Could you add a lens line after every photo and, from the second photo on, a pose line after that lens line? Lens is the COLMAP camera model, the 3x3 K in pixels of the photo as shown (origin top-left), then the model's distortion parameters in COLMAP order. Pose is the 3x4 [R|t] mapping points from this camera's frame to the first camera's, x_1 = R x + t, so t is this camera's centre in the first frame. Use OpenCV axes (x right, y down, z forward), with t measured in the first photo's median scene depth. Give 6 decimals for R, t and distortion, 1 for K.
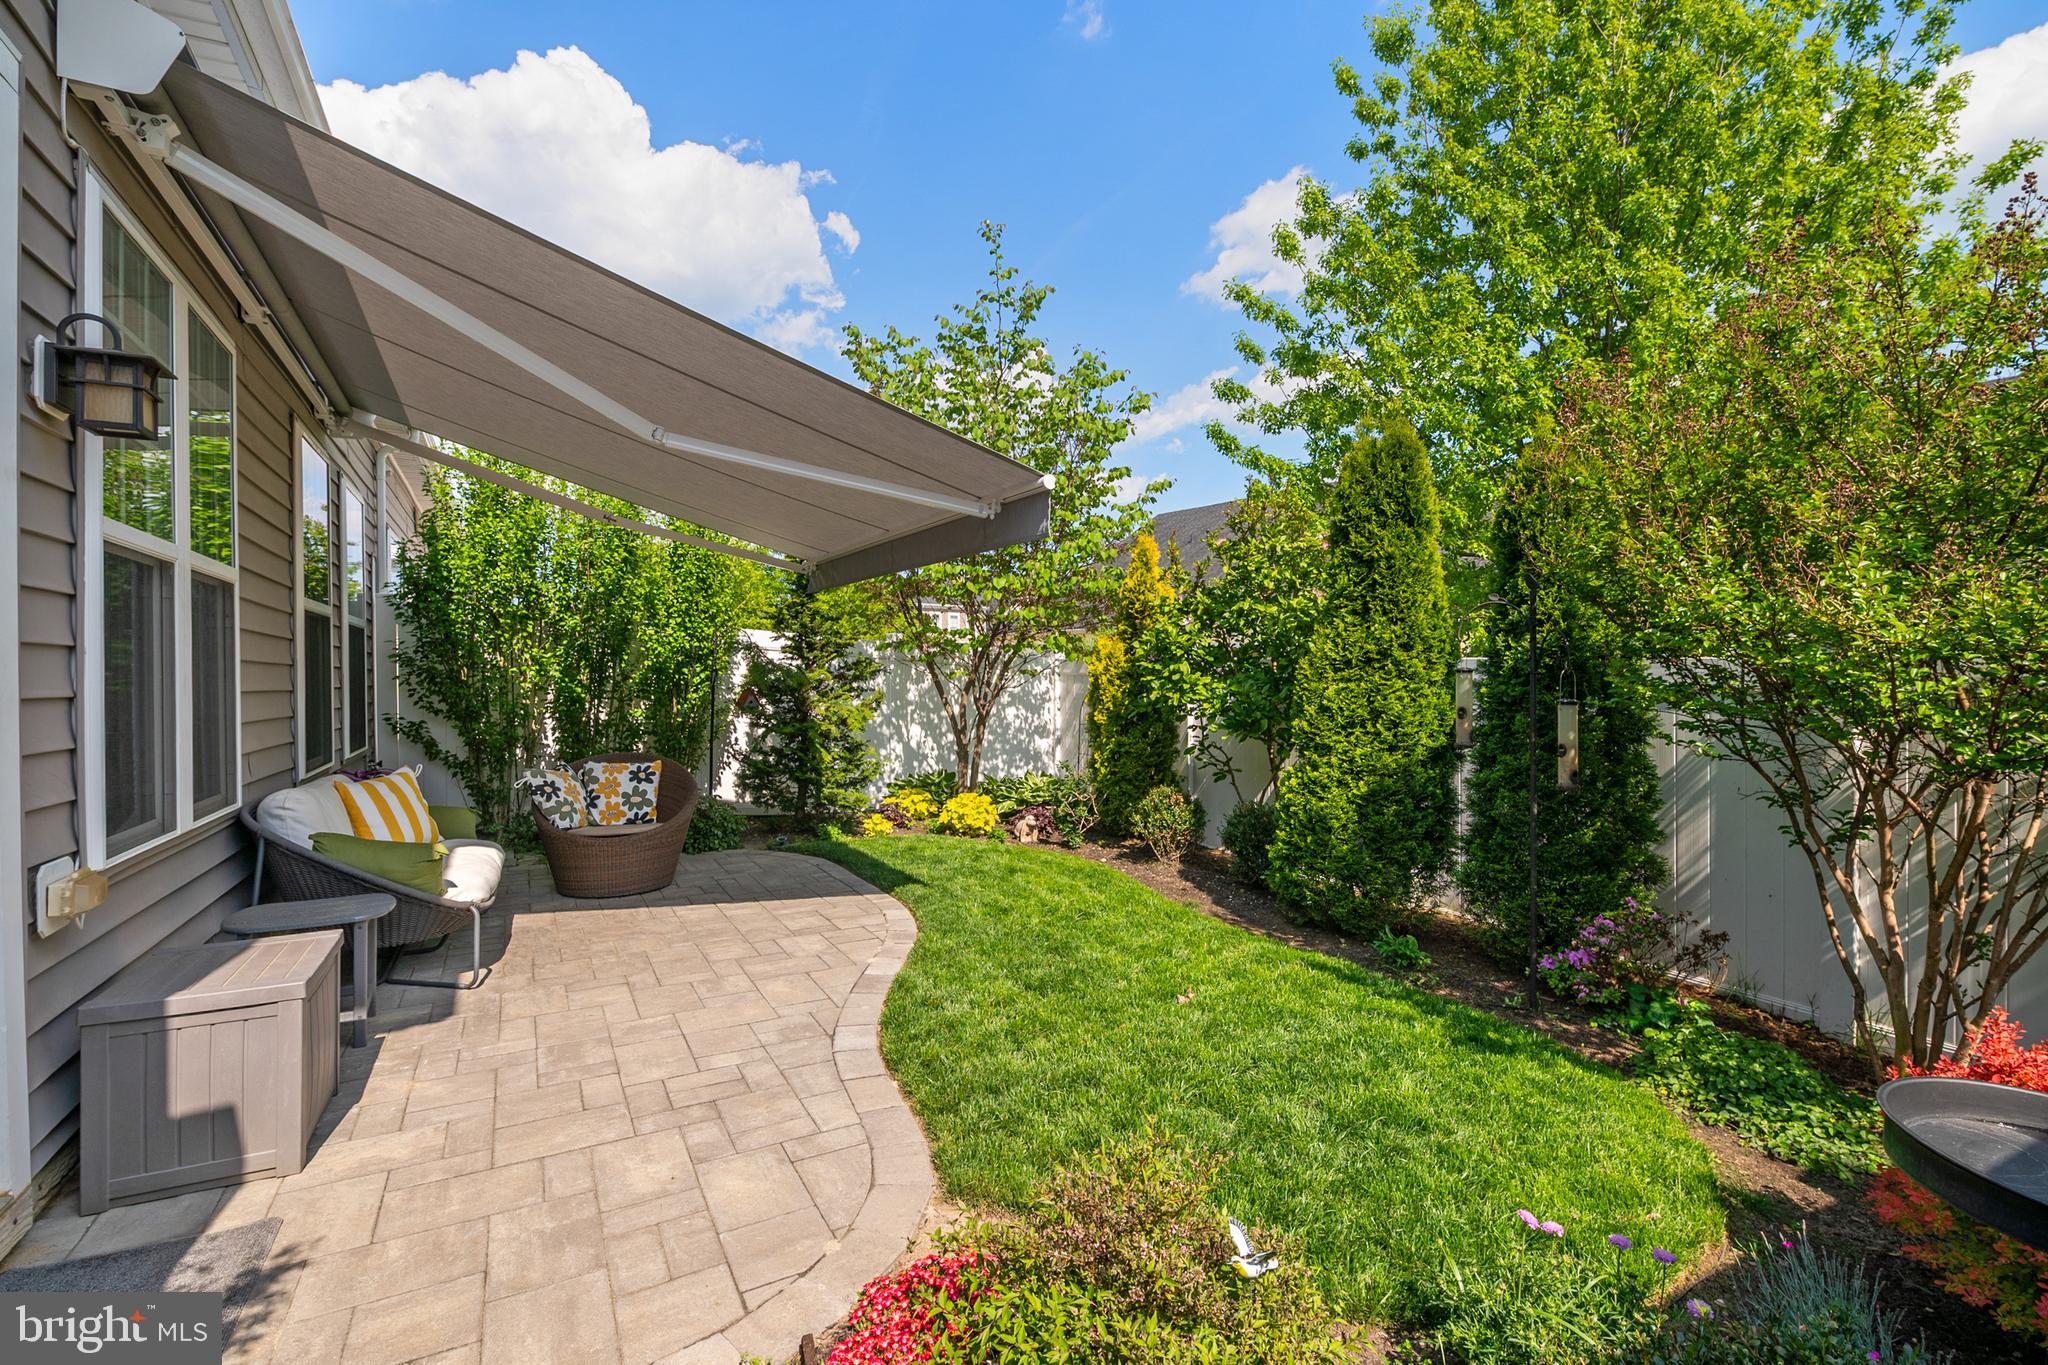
lens RADIAL K [[895.1, 0, 1018.8], [0, 895.1, 679.4], [0, 0, 1]] dist [-0.004561, 0.000008]
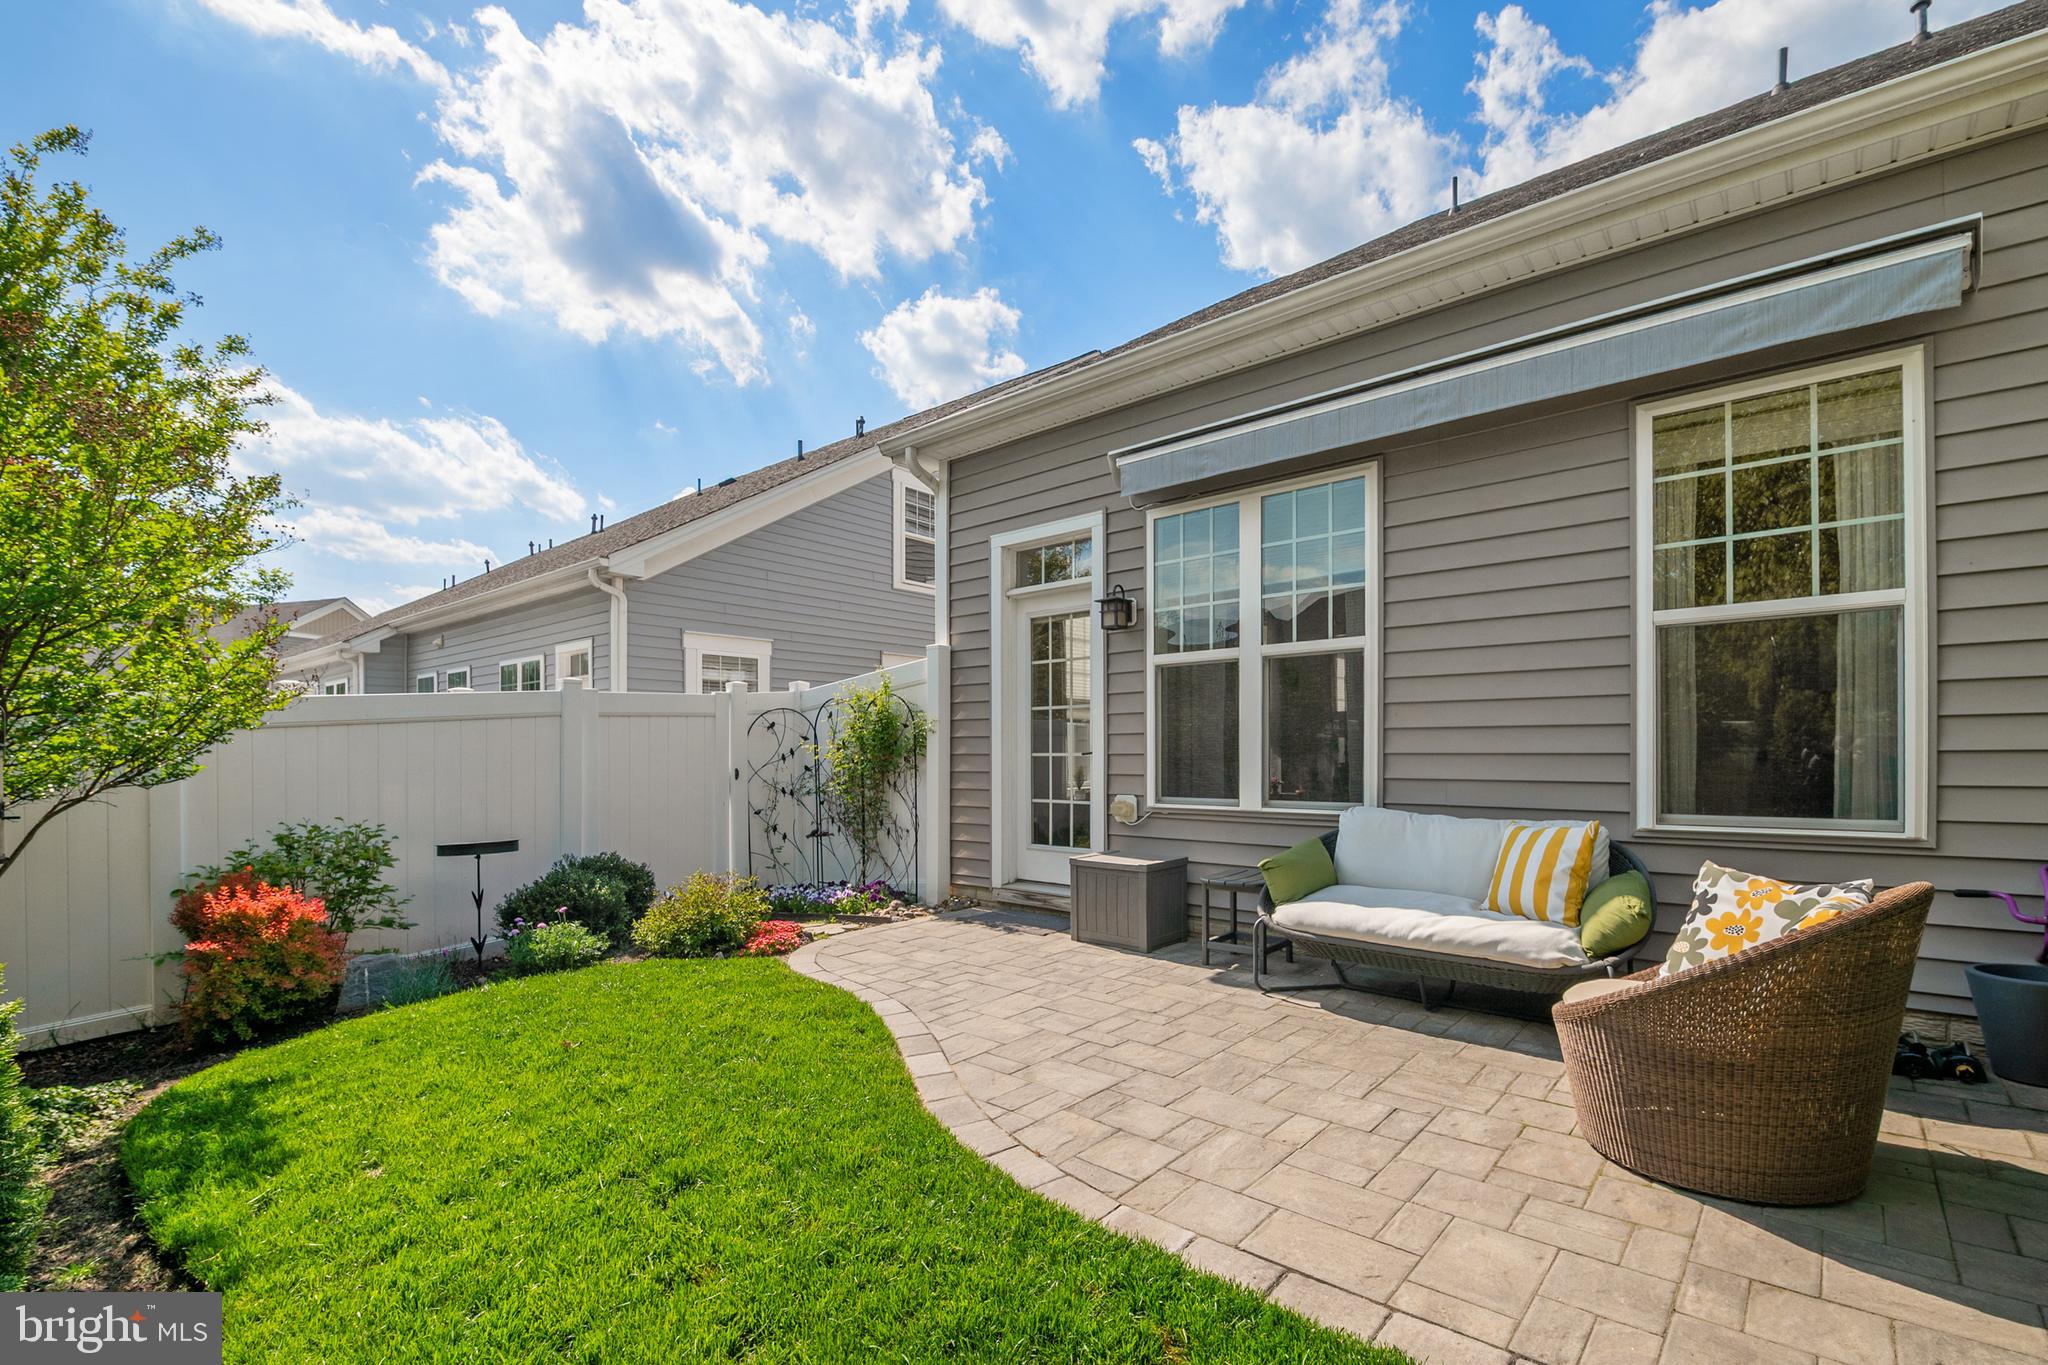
lens RADIAL K [[895.1, 0, 1032.8], [0, 895.1, 750.8], [0, 0, 1]] dist [-0.004561, 0.000008]
pose [[-0.944535, 0.006674, -0.328343, 0.022855], [0.007620, 0.999970, -0.001594, 0.037535], [0.328323, -0.004007, -0.944557, 1.734355]]
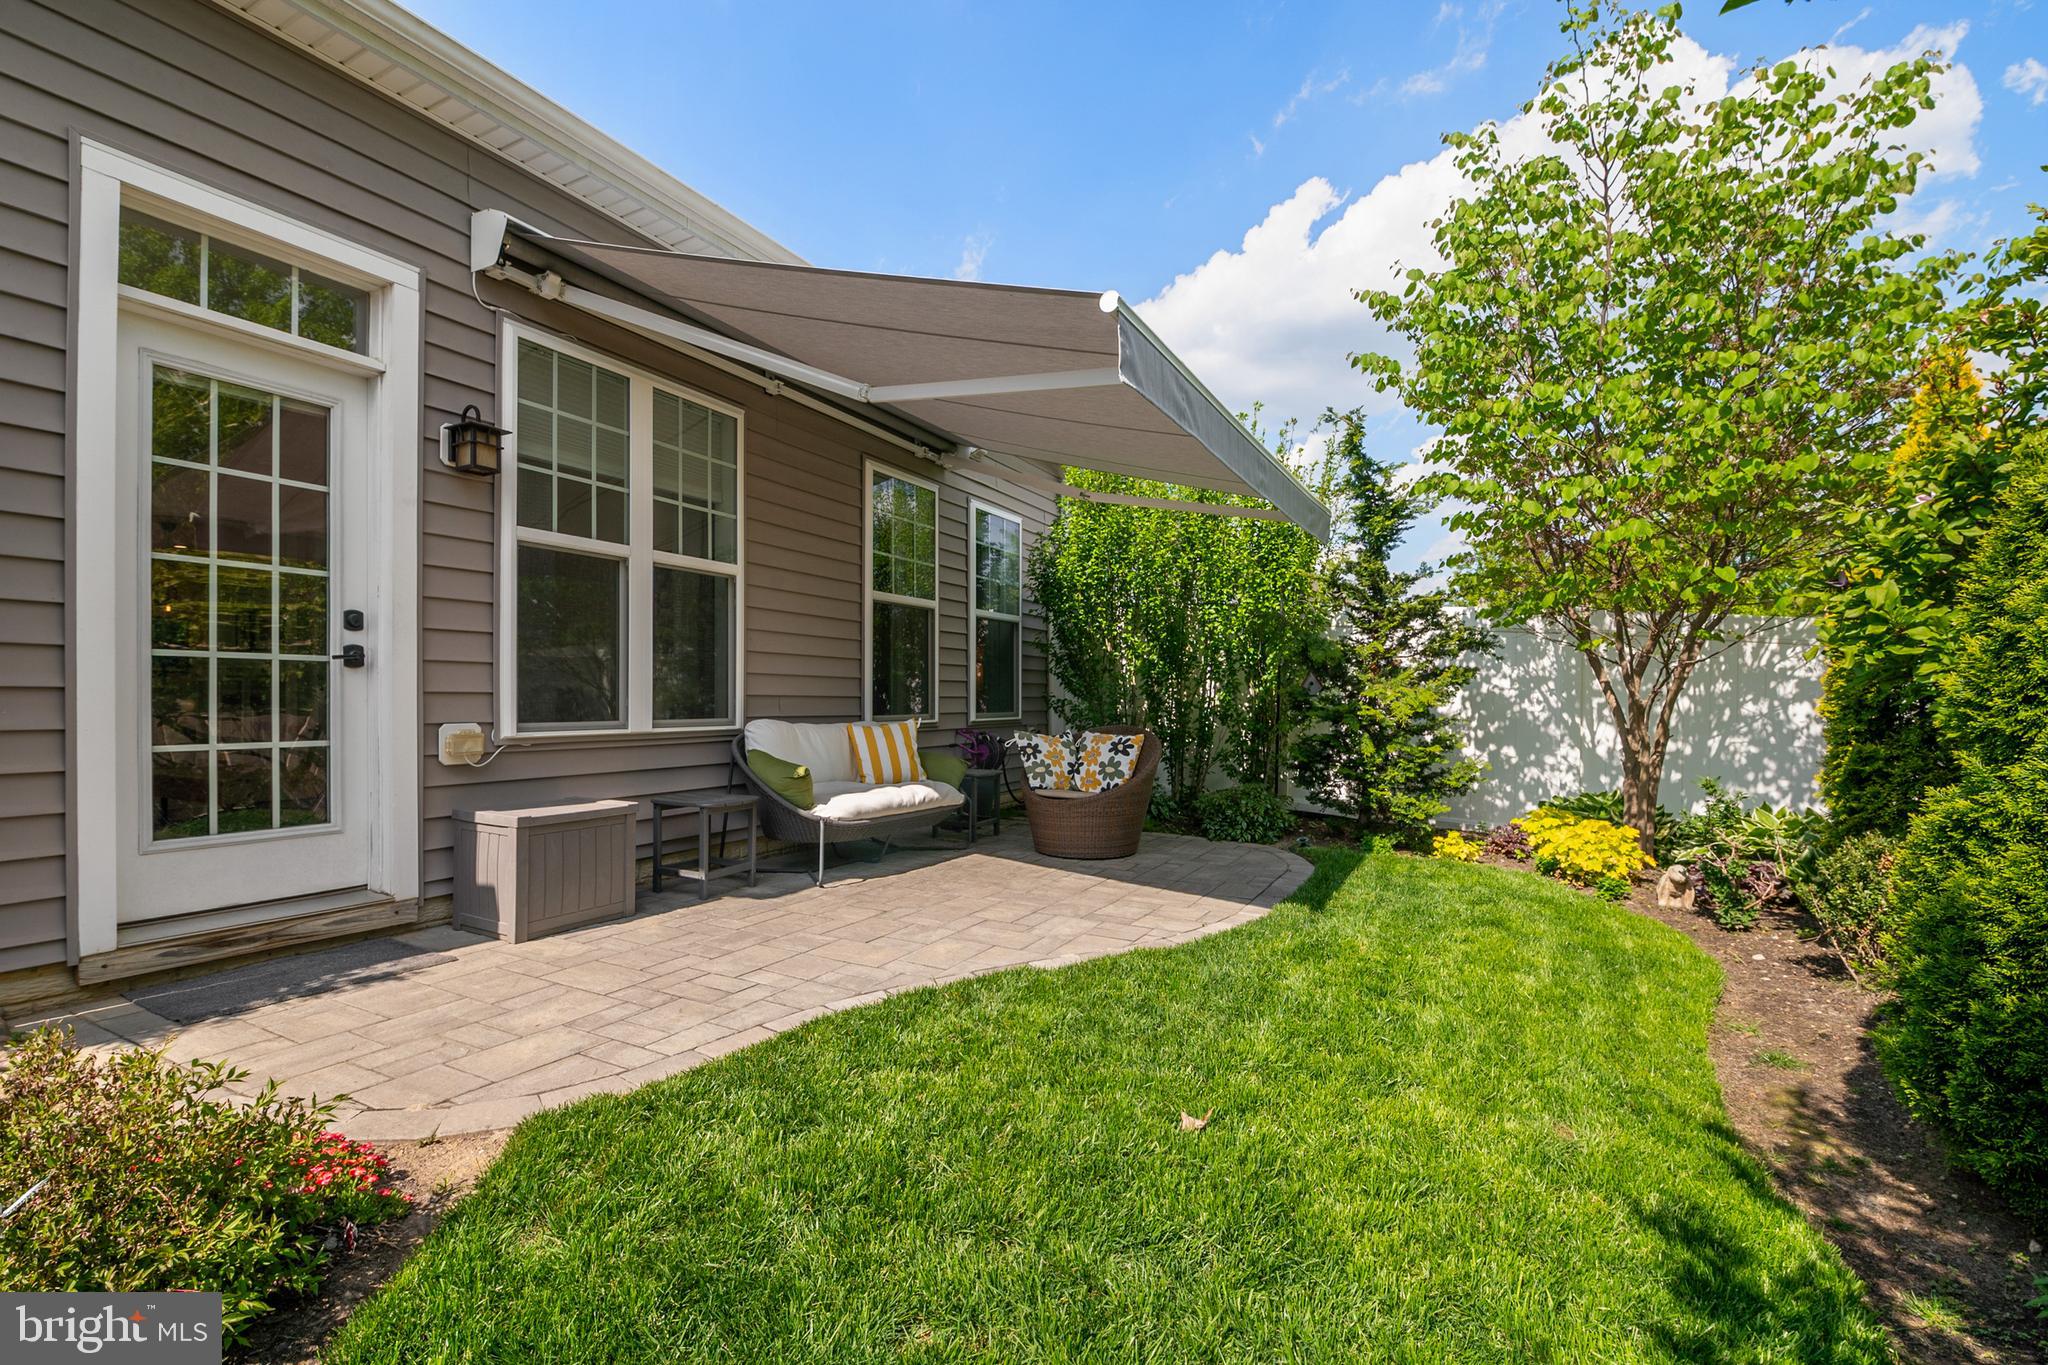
lens RADIAL K [[895.1, 0, 1009.3], [0, 895.1, 715.2], [0, 0, 1]] dist [-0.004561, 0.000008]
pose [[0.532381, 0.022686, -0.846201, 0.498631], [-0.008999, 0.999736, 0.021141, 0.070952], [0.846457, -0.003641, 0.532444, 0.498920]]
